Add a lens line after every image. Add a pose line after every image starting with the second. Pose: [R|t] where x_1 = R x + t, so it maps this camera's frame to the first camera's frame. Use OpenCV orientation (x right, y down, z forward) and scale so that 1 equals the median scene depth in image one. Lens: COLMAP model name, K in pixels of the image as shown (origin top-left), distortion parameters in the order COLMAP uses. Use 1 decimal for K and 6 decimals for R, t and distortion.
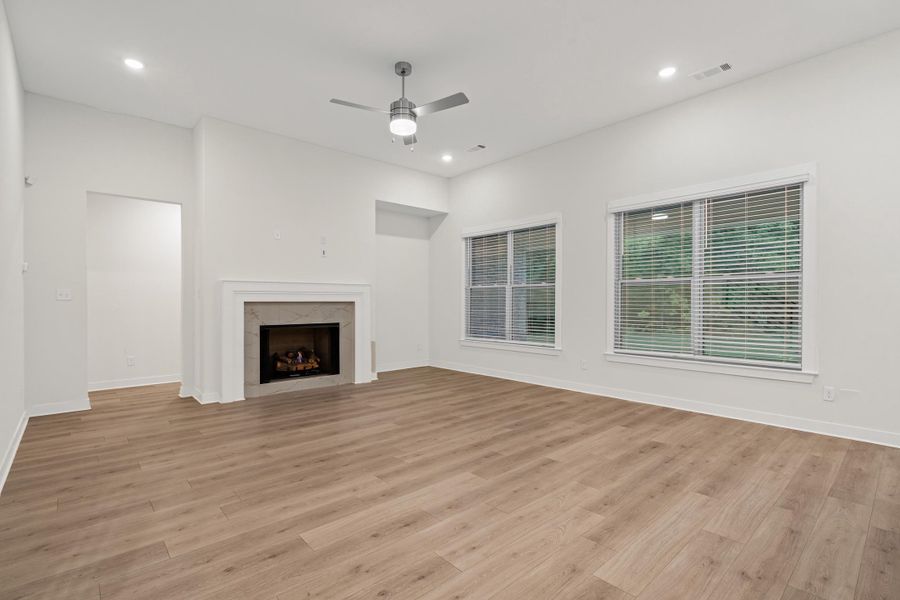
lens RADIAL K [[423.1, 0, 434.0], [0, 423.1, 305.4], [0, 0, 1]] dist [-0.001833, 0.000629]
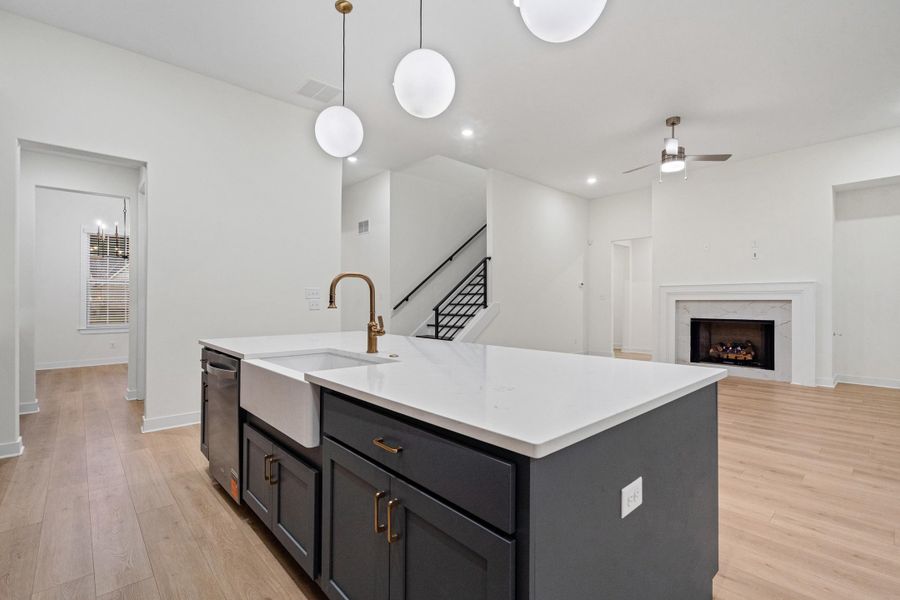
lens RADIAL K [[404.8, 0, 445.3], [0, 404.8, 301.4], [0, 0, 1]] dist [-0.000360, 0.000313]
pose [[0.022675, 0.002945, -0.999739, 1.157547], [-0.004006, 0.999988, 0.002855, -0.007660], [0.999735, 0.003940, 0.022686, 0.275126]]
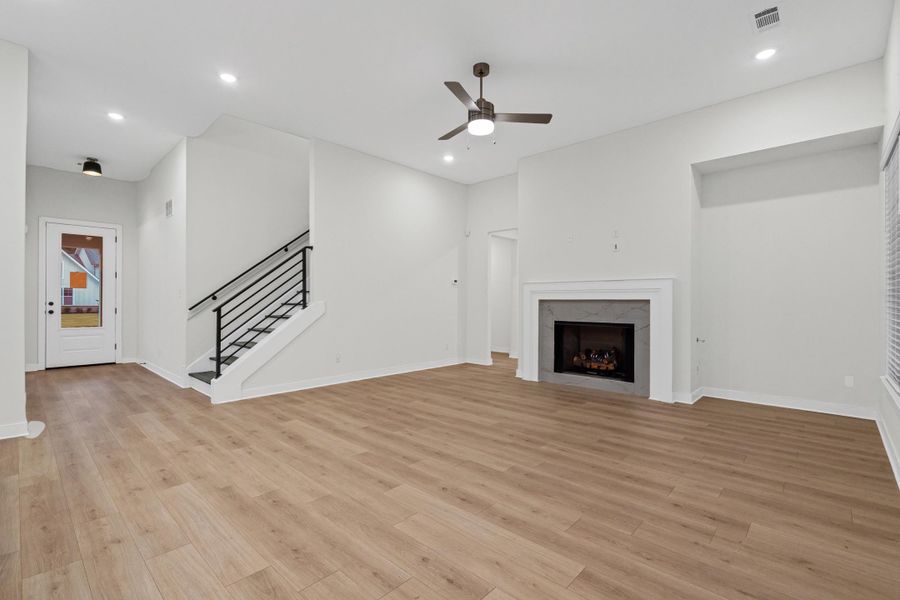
lens RADIAL K [[404.8, 0, 445.3], [0, 404.8, 301.4], [0, 0, 1]] dist [-0.000360, 0.000313]
pose [[0.101164, 0.005137, -0.994857, 0.885724], [-0.007466, 0.999962, 0.004405, -0.010090], [0.994842, 0.006982, 0.101198, 0.819947]]
